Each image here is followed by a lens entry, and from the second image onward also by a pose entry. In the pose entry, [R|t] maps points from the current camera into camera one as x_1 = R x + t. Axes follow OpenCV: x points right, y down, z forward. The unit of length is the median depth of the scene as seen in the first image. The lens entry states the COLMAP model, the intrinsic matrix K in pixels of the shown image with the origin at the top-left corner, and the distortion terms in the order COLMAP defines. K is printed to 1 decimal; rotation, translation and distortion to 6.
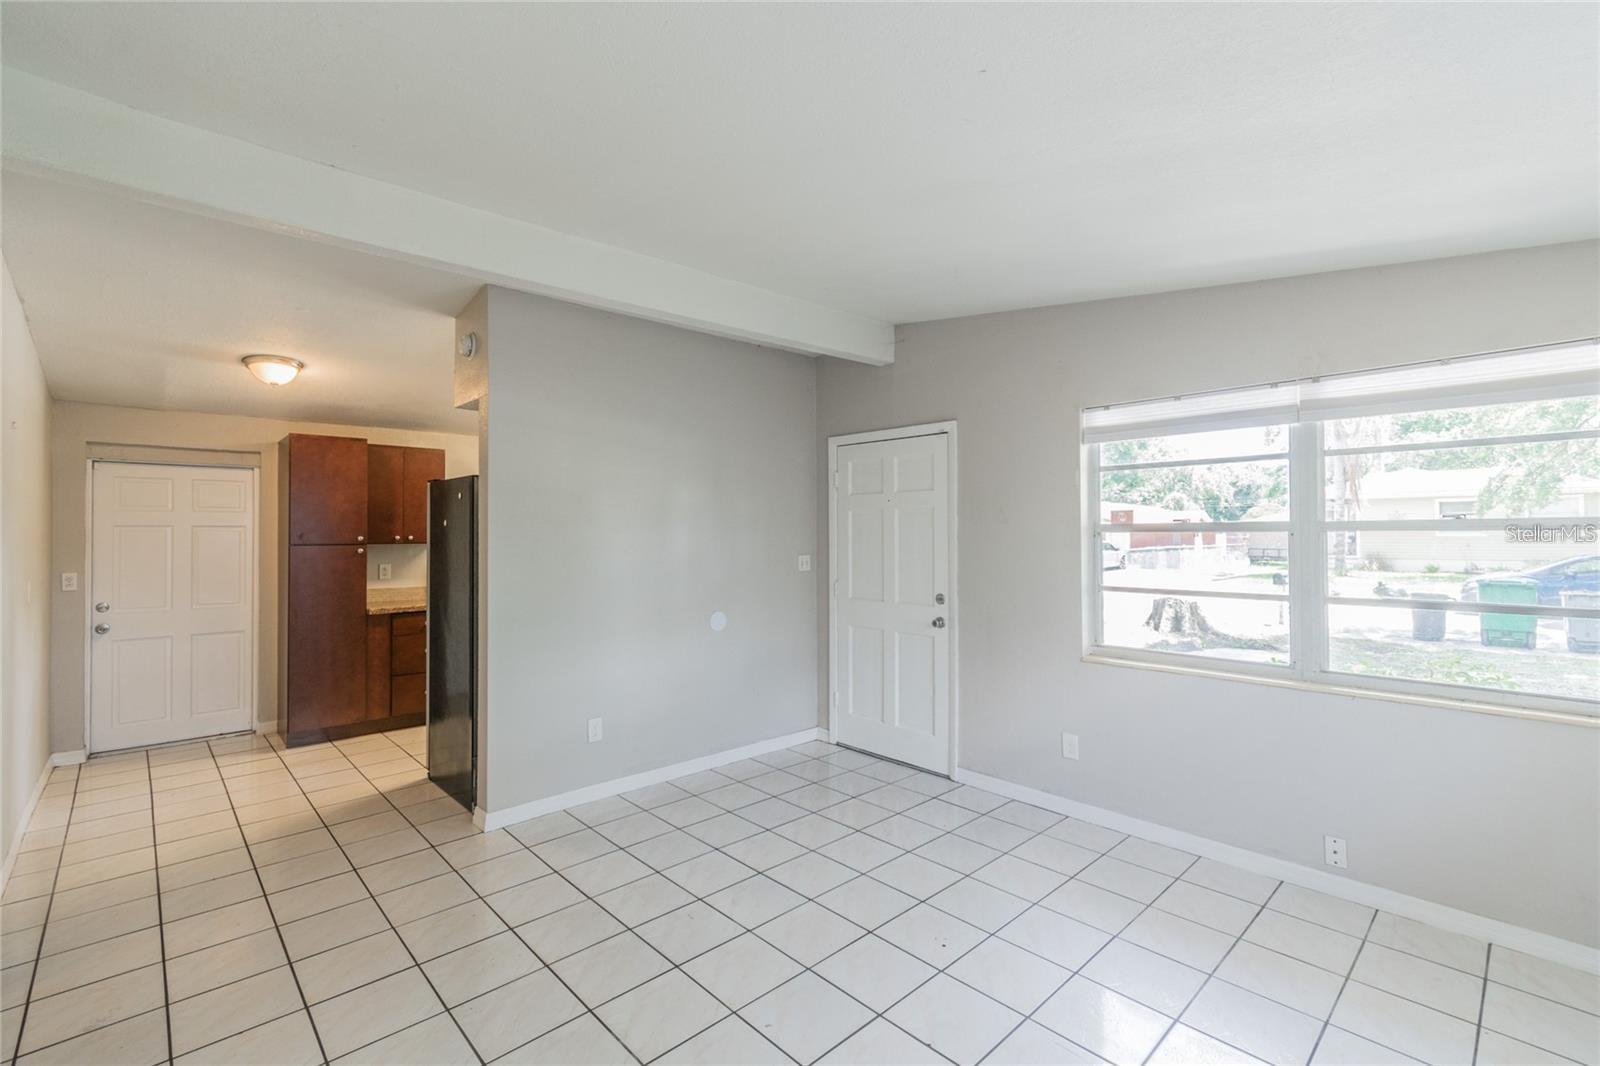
lens RADIAL K [[706.2, 0, 799.8], [0, 706.2, 526.9], [0, 0, 1]] dist [0.000902, -0.000086]
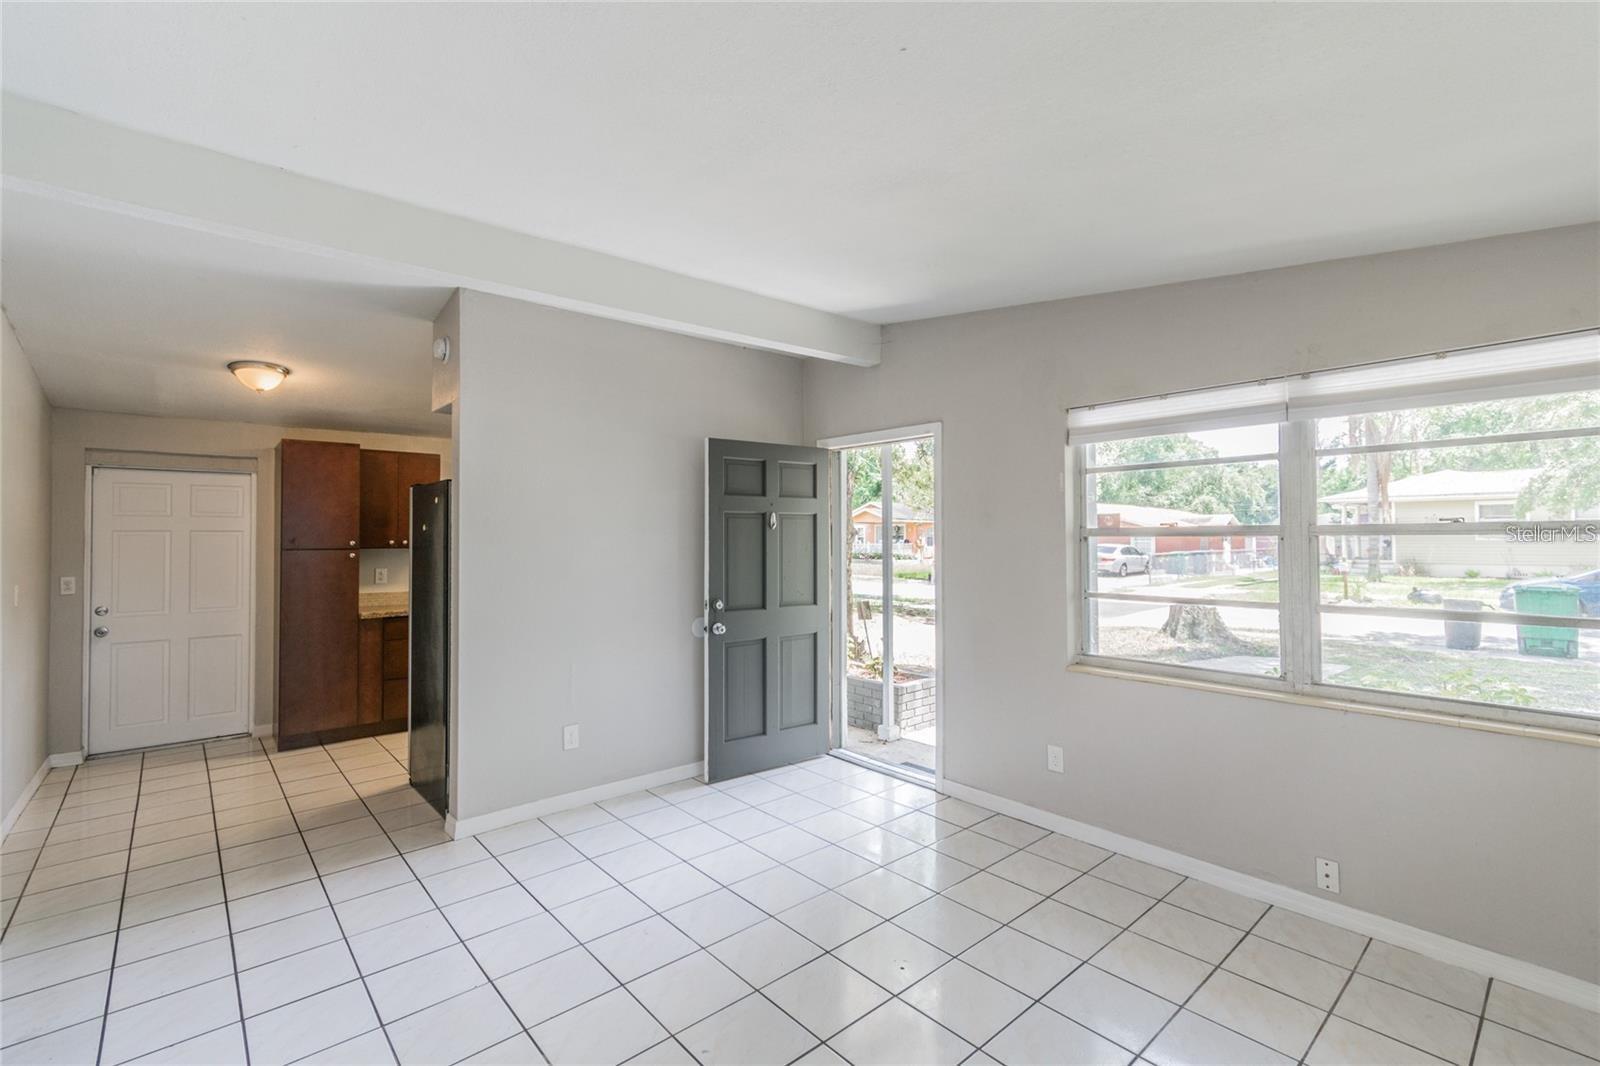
lens RADIAL K [[706.7, 0, 798.0], [0, 706.7, 528.1], [0, 0, 1]] dist [0.000802, 0.000138]
pose [[0.999409, -0.000975, -0.034357, 0.048612], [0.000827, 0.999990, -0.004325, -0.000136], [0.034361, 0.004294, 0.999400, 0.017289]]
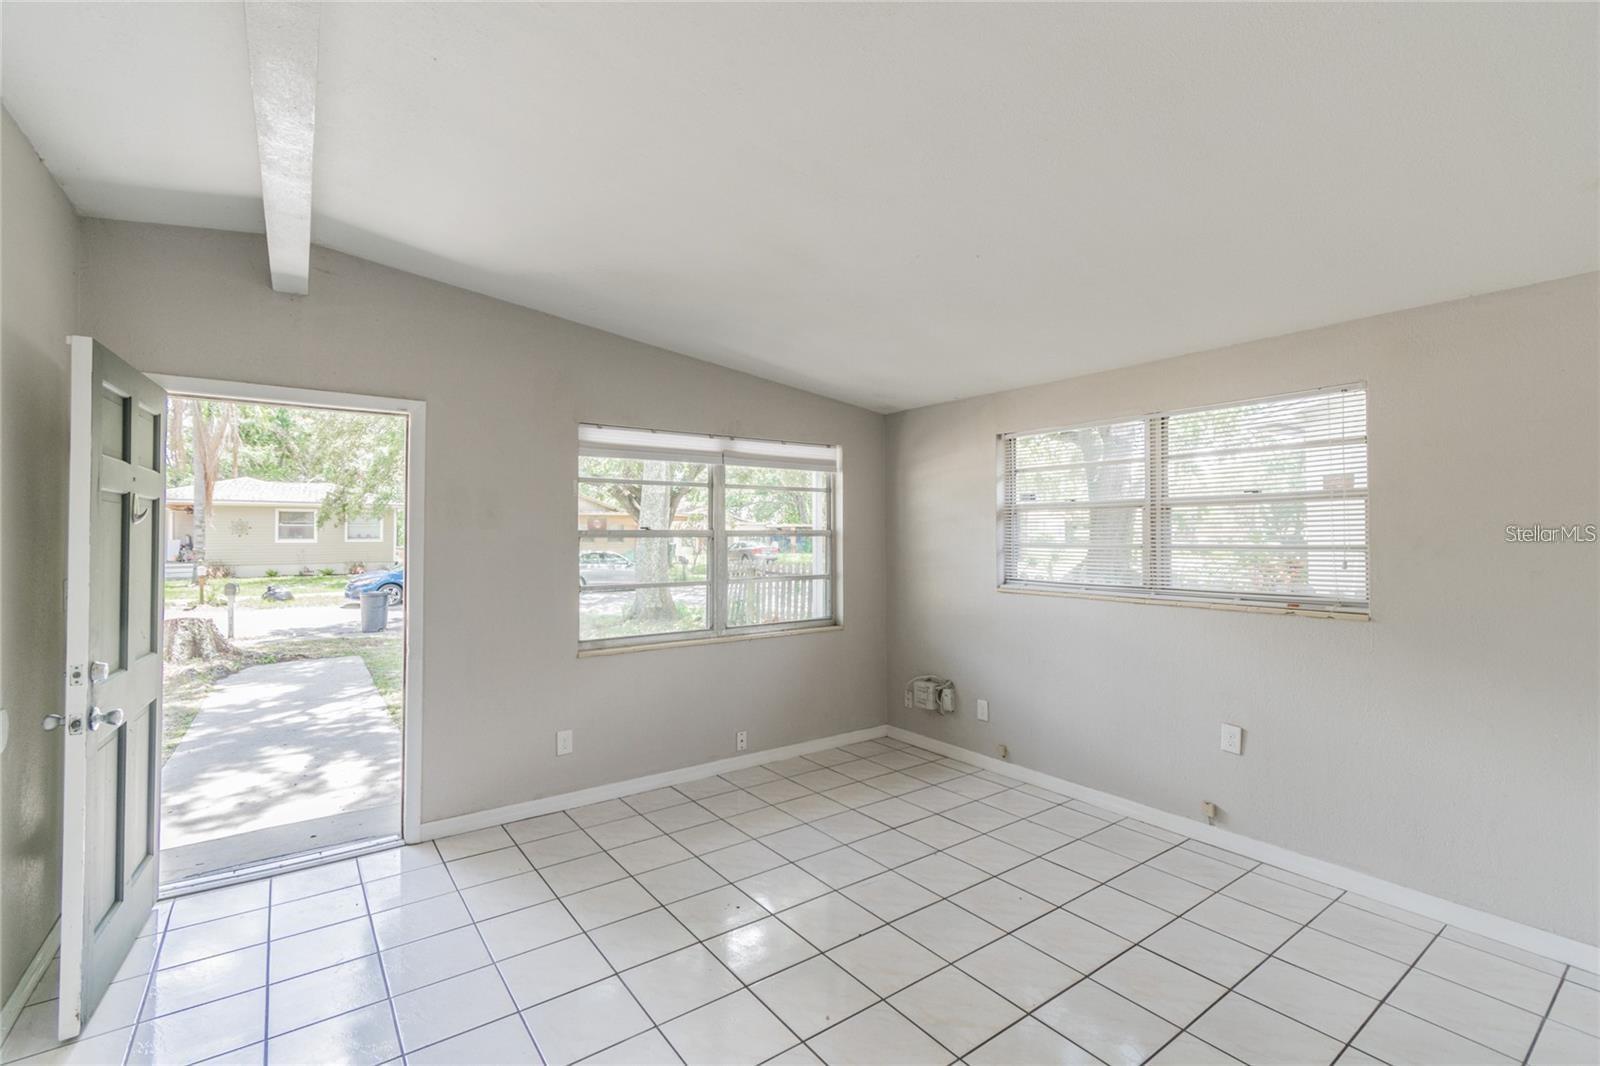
lens RADIAL K [[706.7, 0, 798.0], [0, 706.7, 528.1], [0, 0, 1]] dist [0.000802, 0.000138]
pose [[0.123791, 0.014819, 0.992198, -0.458603], [-0.005890, 0.999882, -0.014199, 0.004957], [-0.992291, -0.004086, 0.123863, 0.394668]]
